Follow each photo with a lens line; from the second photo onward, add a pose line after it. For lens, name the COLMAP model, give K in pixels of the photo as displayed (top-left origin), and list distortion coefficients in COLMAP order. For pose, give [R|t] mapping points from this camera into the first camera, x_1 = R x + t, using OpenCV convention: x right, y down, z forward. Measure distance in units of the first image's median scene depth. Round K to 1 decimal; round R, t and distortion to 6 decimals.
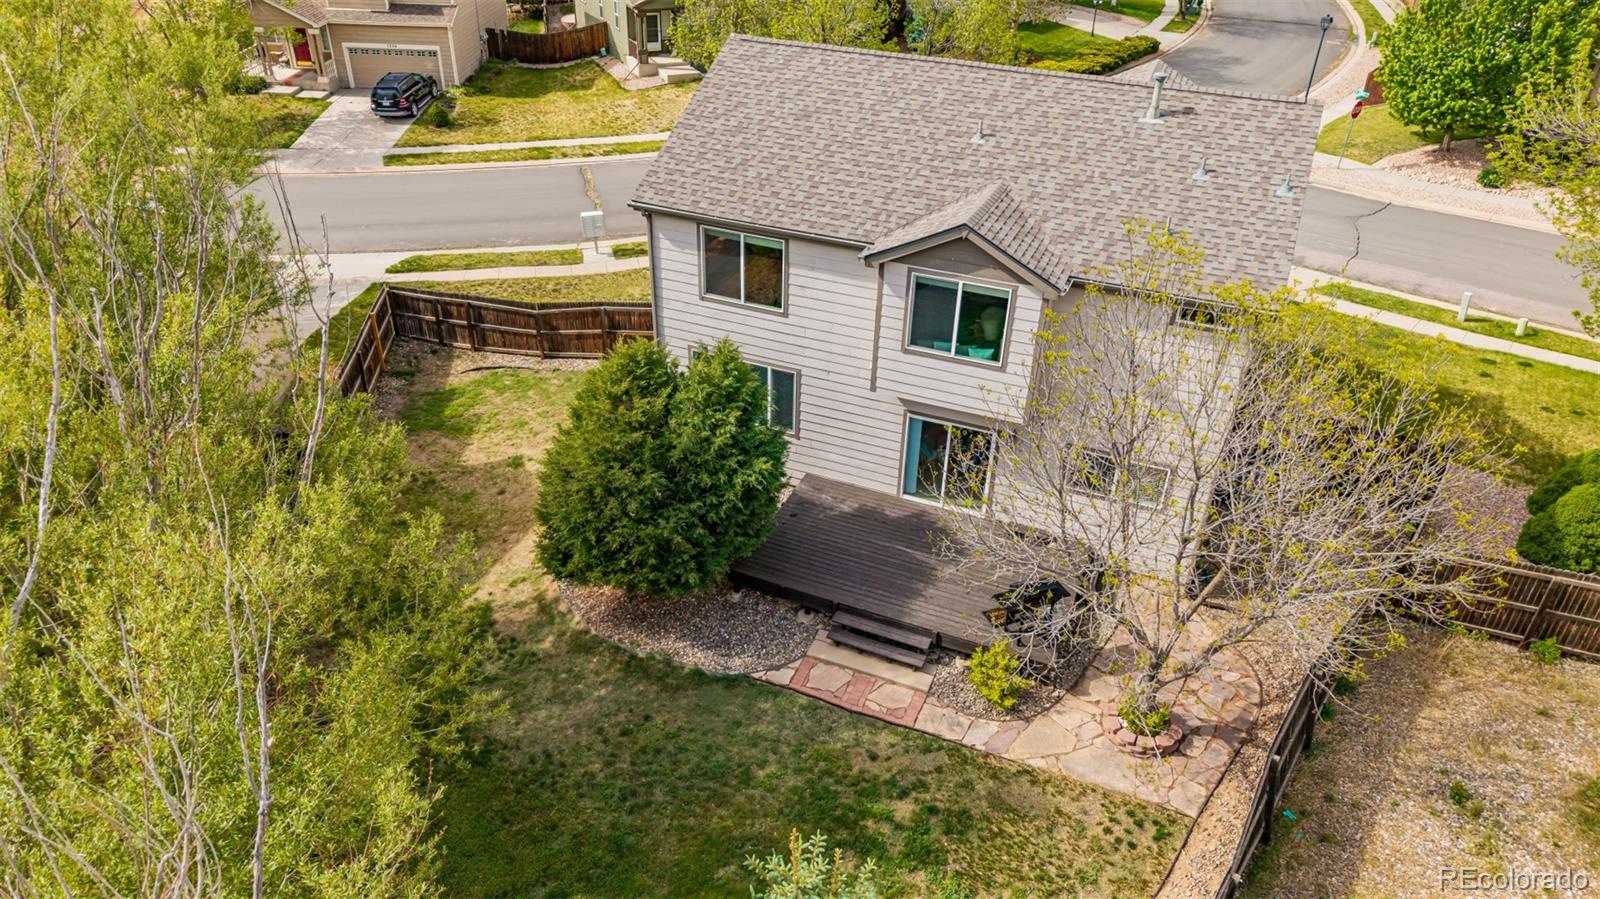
lens RADIAL K [[1094.7, 0, 802.8], [0, 1094.7, 427.5], [0, 0, 1]] dist [0.002322, -0.001022]
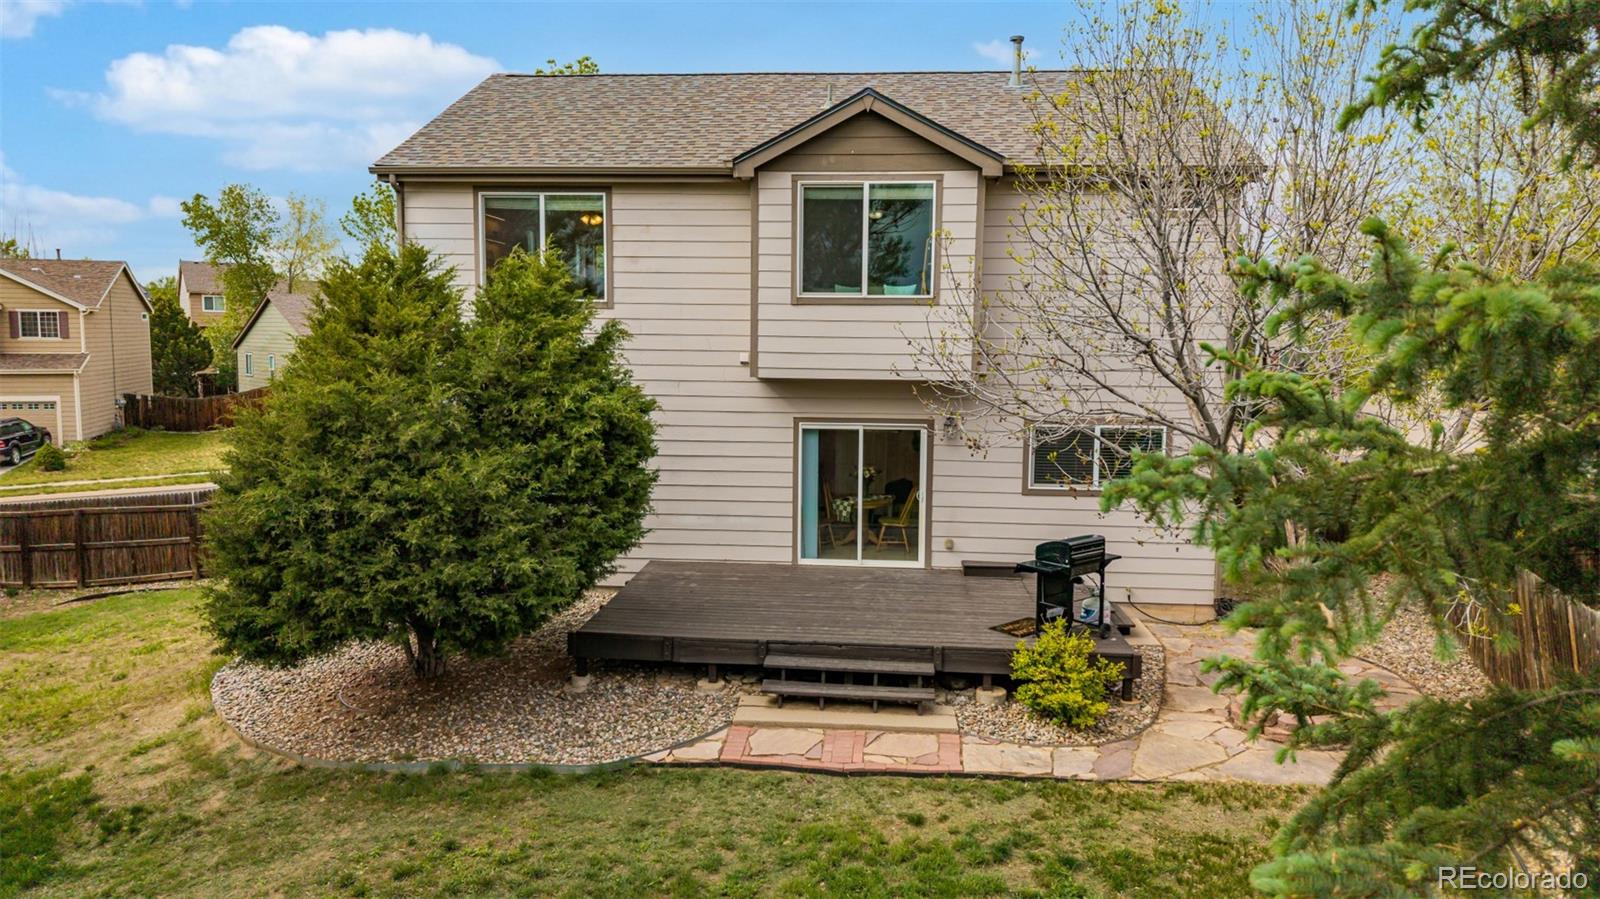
lens RADIAL K [[1071.4, 0, 820.3], [0, 1071.4, 447.8], [0, 0, 1]] dist [-0.002578, -0.004139]
pose [[0.947454, -0.044934, 0.316721, -0.117966], [0.172085, 0.906213, -0.386218, 0.288781], [-0.269663, 0.420426, 0.866328, 0.430767]]
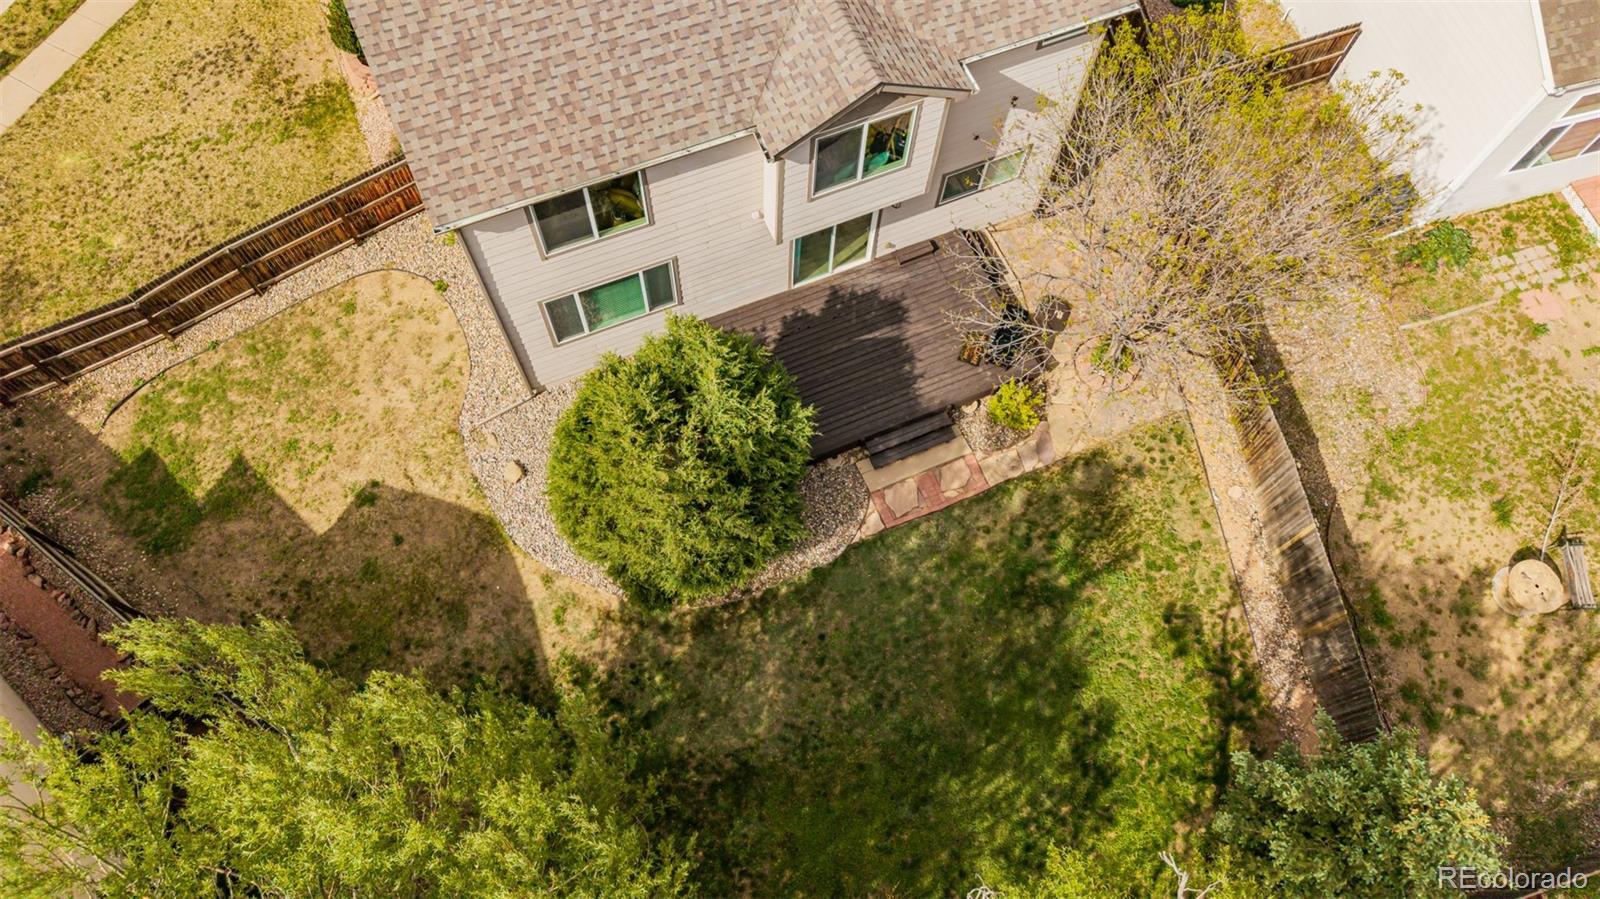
lens RADIAL K [[1089.5, 0, 798.7], [0, 1089.5, 456.2], [0, 0, 1]] dist [-0.001346, -0.000625]
pose [[0.689600, -0.664729, 0.287381, -0.322579], [0.352008, 0.654470, 0.669148, -0.548493], [-0.632884, -0.360284, 0.685312, 0.296738]]
